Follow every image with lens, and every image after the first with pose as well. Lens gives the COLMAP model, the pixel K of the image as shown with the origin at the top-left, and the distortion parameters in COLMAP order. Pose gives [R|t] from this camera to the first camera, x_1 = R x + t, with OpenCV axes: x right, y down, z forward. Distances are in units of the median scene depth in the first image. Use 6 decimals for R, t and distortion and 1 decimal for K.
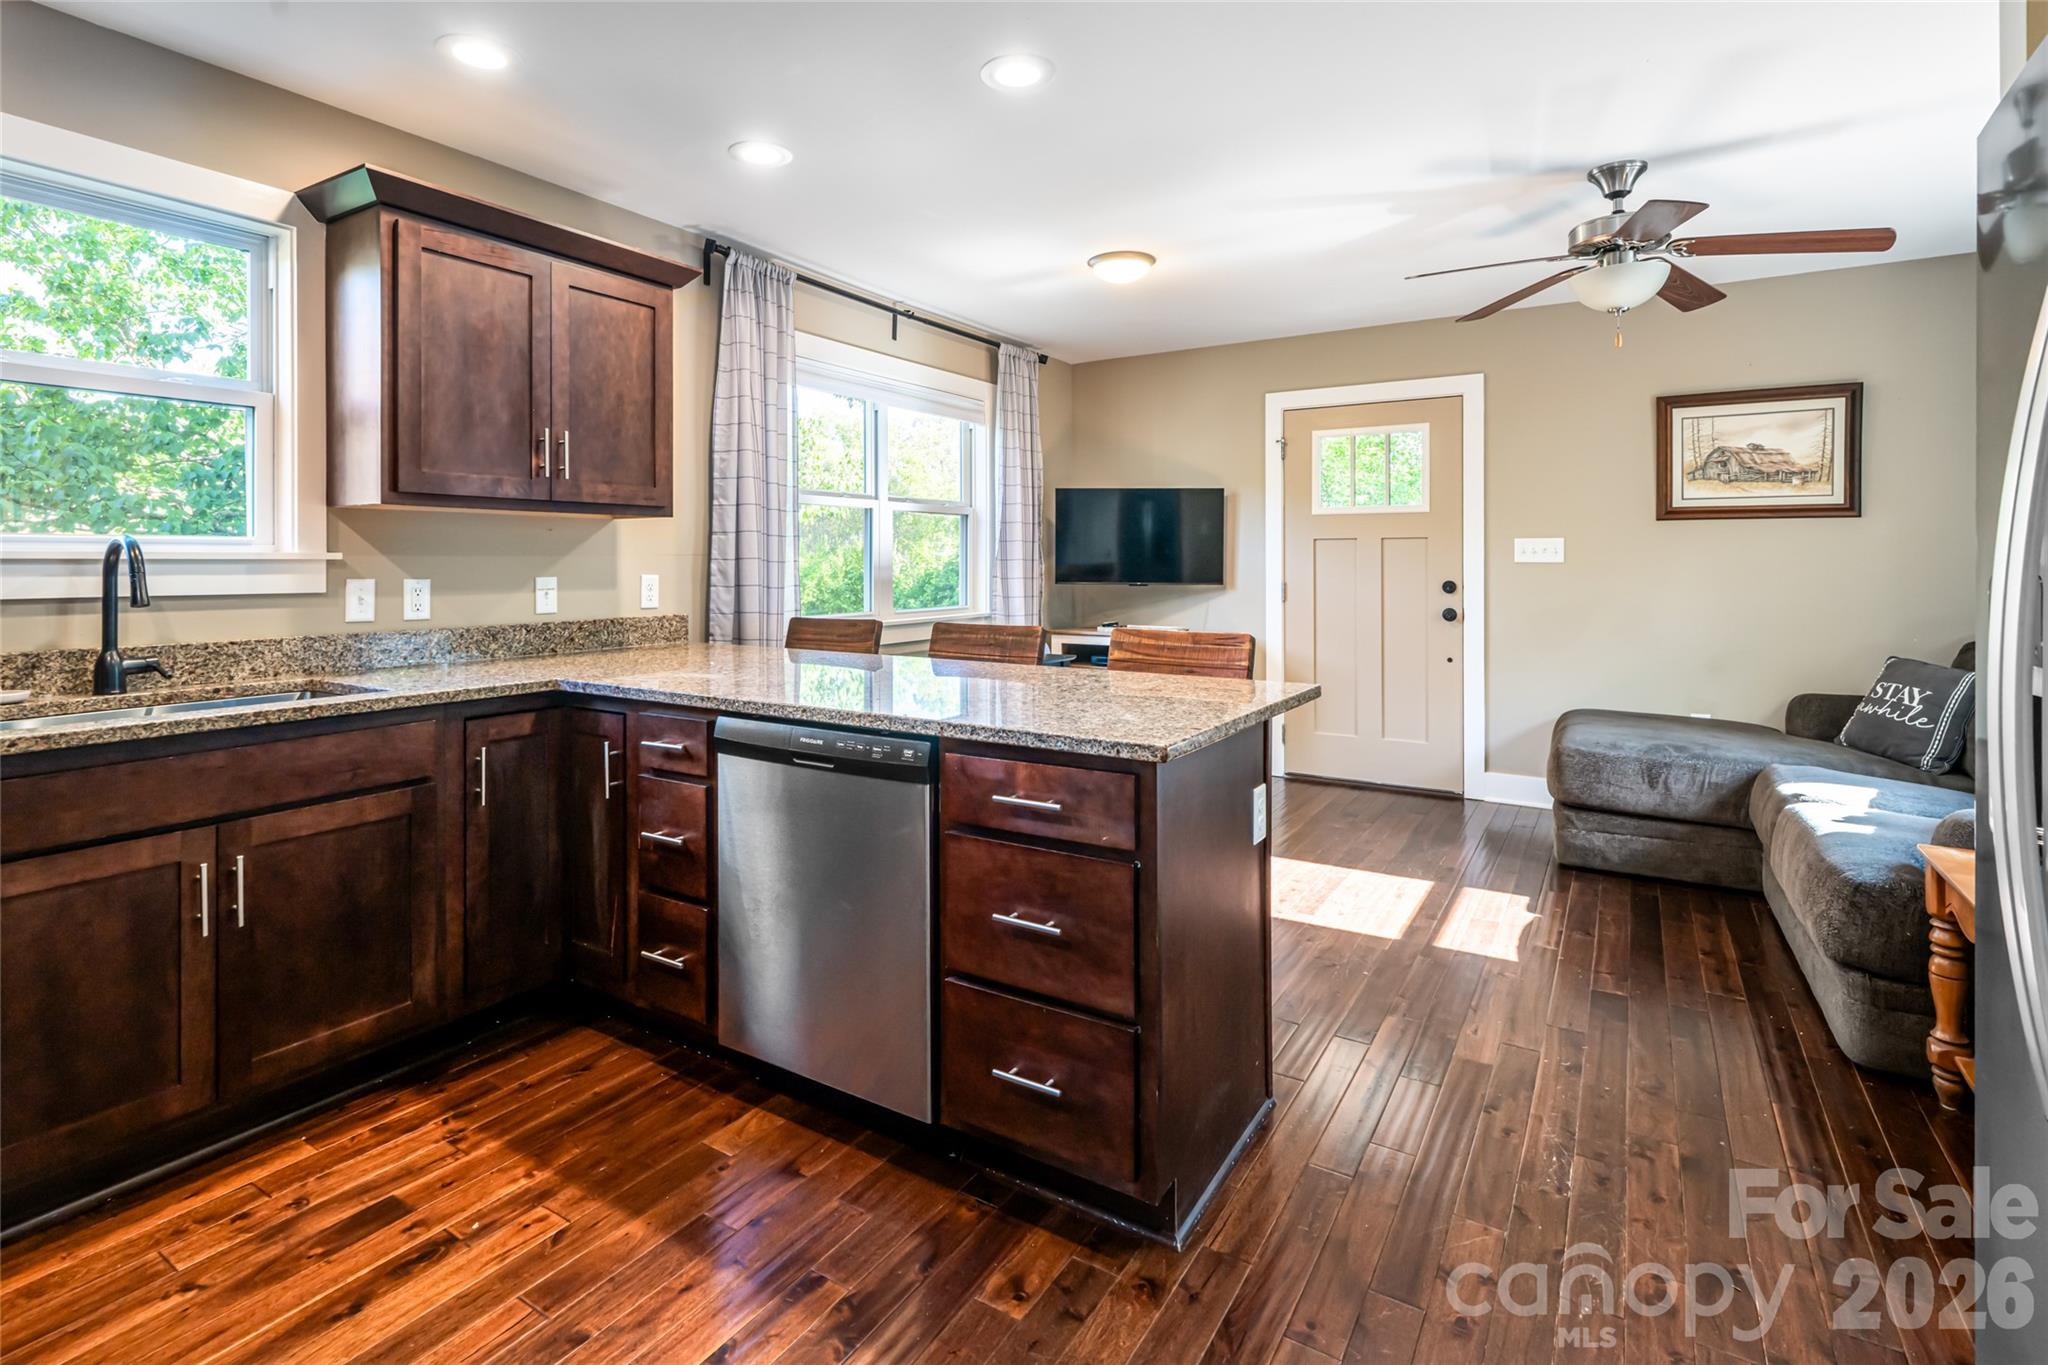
lens RADIAL K [[975.6, 0, 1003.8], [0, 975.6, 557.1], [0, 0, 1]] dist [0.000782, 0.000324]
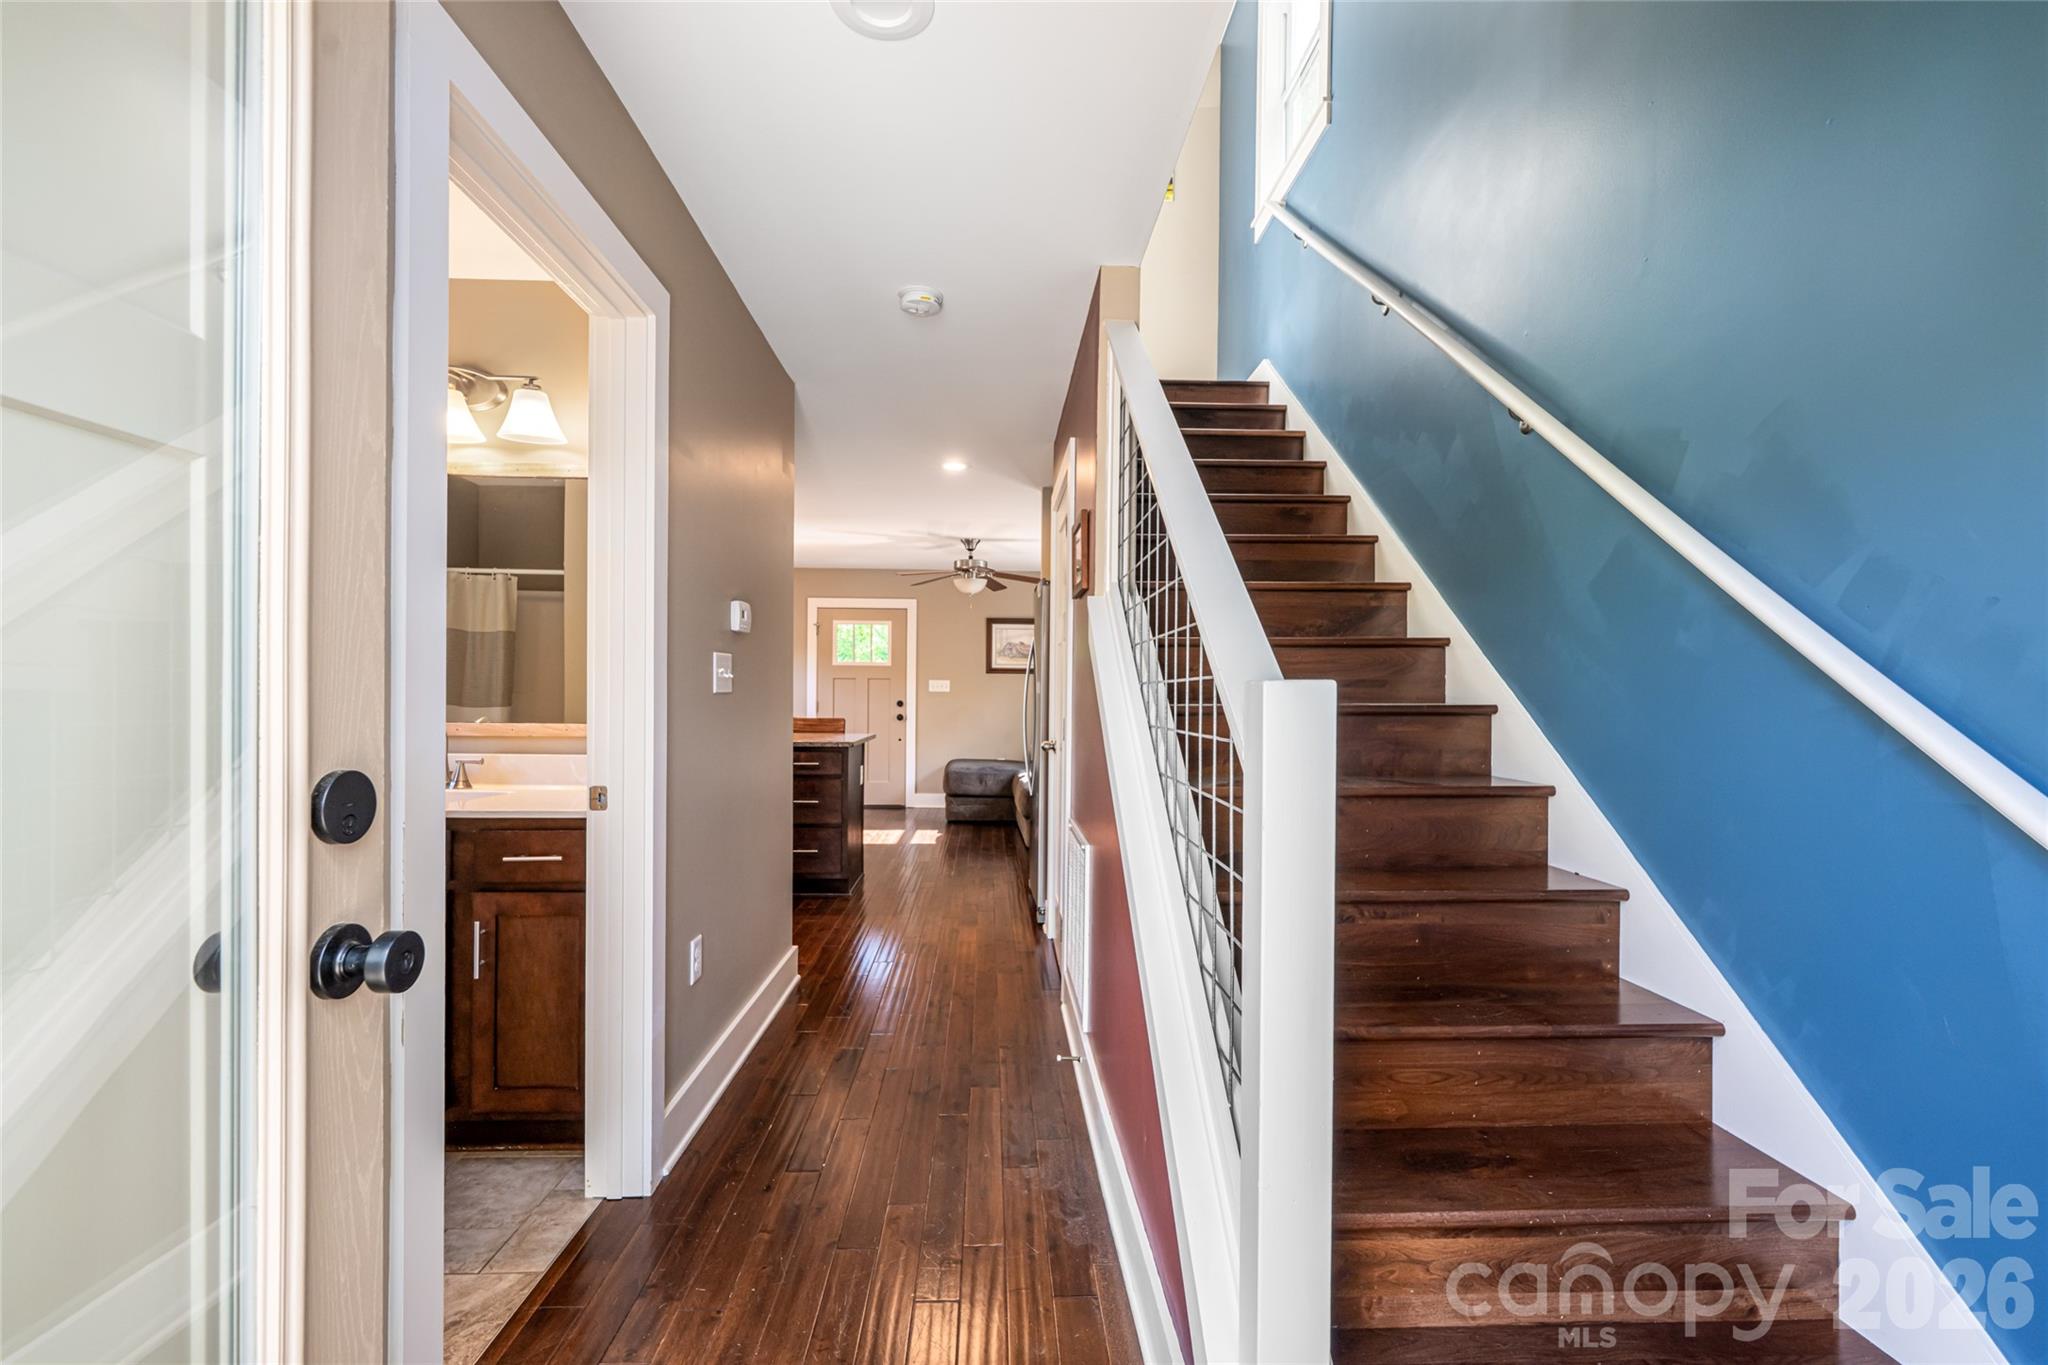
lens RADIAL K [[865.7, 0, 1024.0], [0, 865.7, 682.5], [0, 0, 1]] dist [0.000497, 0.000009]
pose [[0.817892, 0.013784, 0.575206, -0.426715], [-0.010692, 0.999904, -0.008759, 0.000073], [-0.575272, 0.001014, 0.817961, -0.715883]]
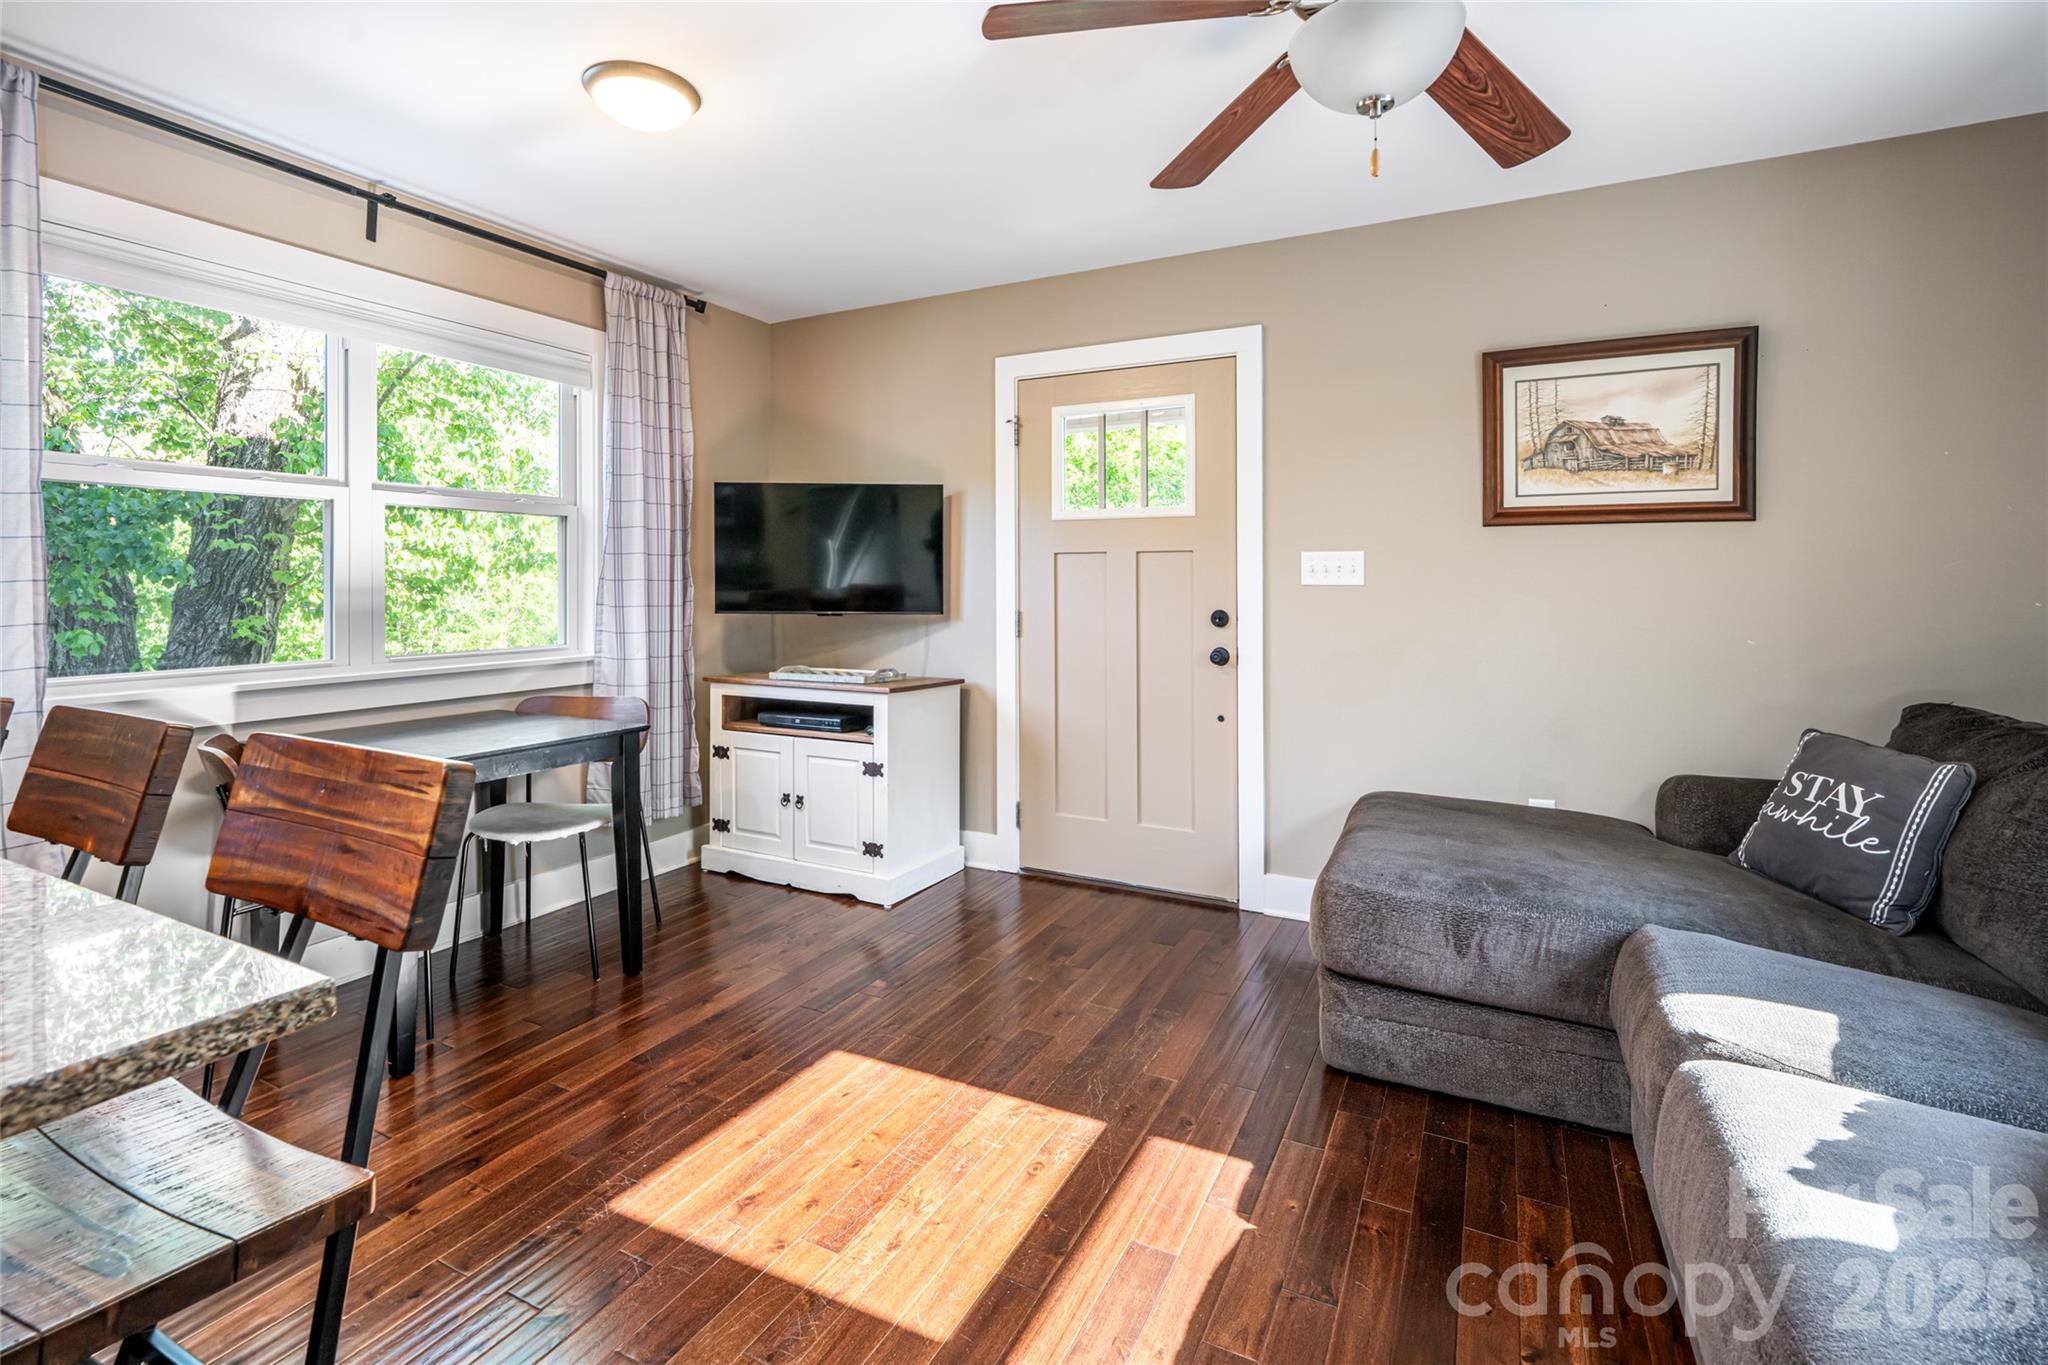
lens RADIAL K [[919.2, 0, 1026.2], [0, 919.2, 571.1], [0, 0, 1]] dist [-0.000653, 0.000059]
pose [[0.995469, 0.003098, 0.095032, 0.292736], [-0.002239, 0.999956, -0.009139, 0.002180], [-0.095056, 0.008885, 0.995432, 0.390368]]
